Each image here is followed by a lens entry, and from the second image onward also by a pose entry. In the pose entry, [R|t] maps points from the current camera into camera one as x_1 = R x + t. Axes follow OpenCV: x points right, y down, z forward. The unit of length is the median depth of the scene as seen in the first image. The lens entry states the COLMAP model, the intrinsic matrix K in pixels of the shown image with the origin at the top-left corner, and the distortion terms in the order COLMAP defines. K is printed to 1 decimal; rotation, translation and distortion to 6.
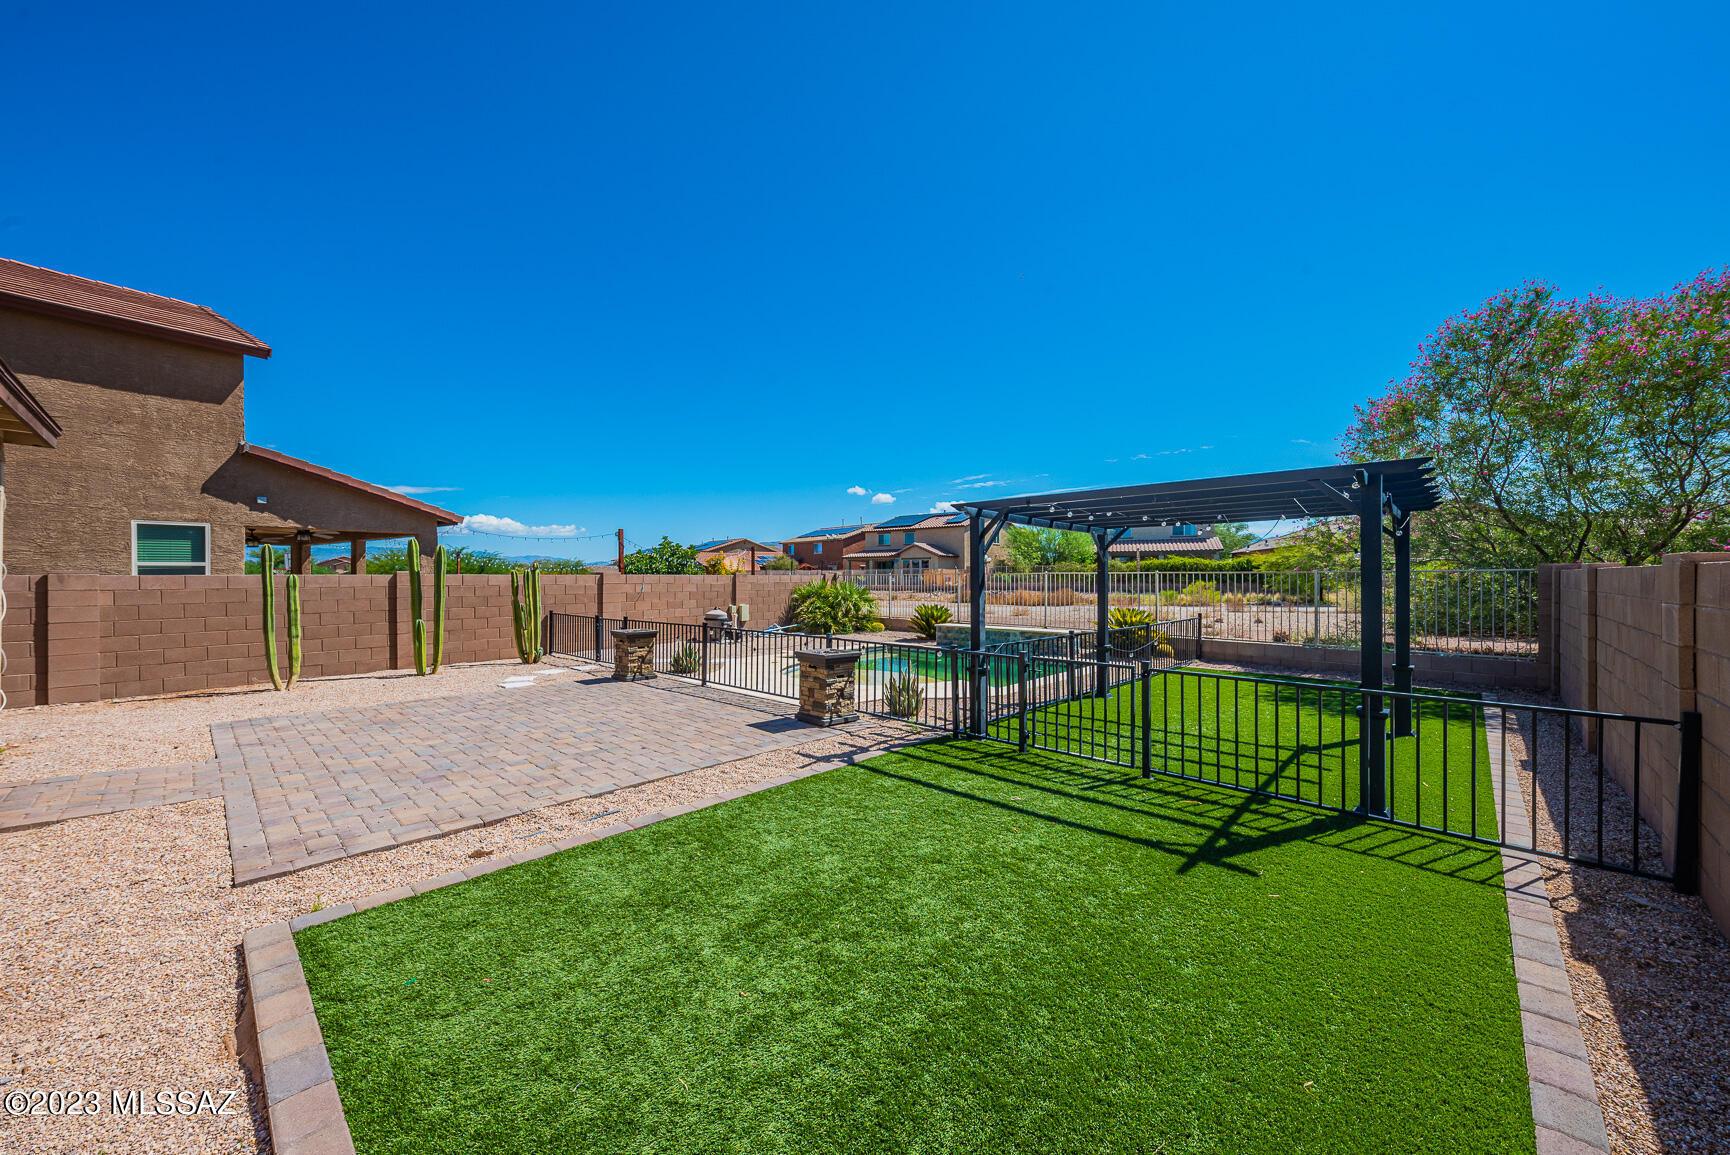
lens RADIAL K [[664.9, 0, 868.0], [0, 664.9, 578.7], [0, 0, 1]] dist [0.012898, -0.000704]
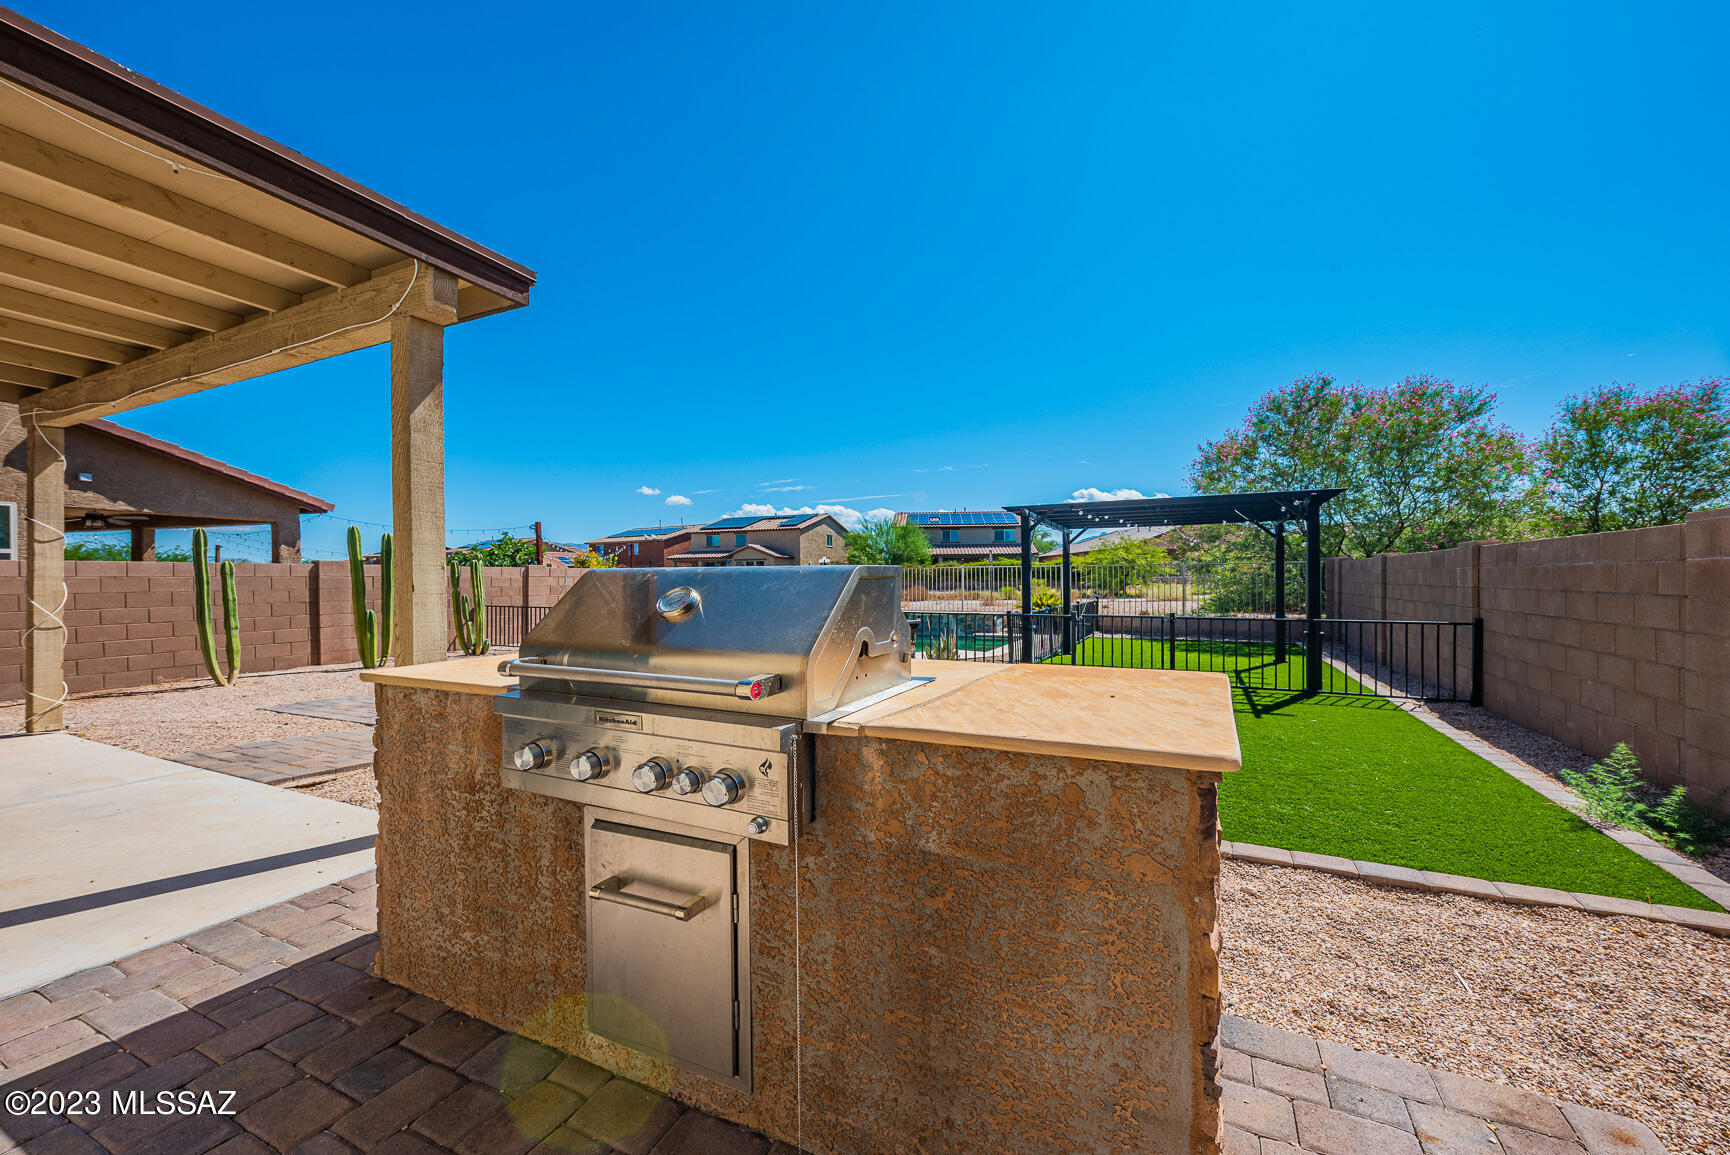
lens RADIAL K [[664.9, 0, 834.9], [0, 664.9, 590.6], [0, 0, 1]] dist [0.012898, -0.000704]
pose [[0.965361, -0.001972, 0.260909, -0.251214], [-0.001145, 0.999930, 0.011796, 0.018958], [-0.260914, -0.011686, 0.965291, -0.096521]]
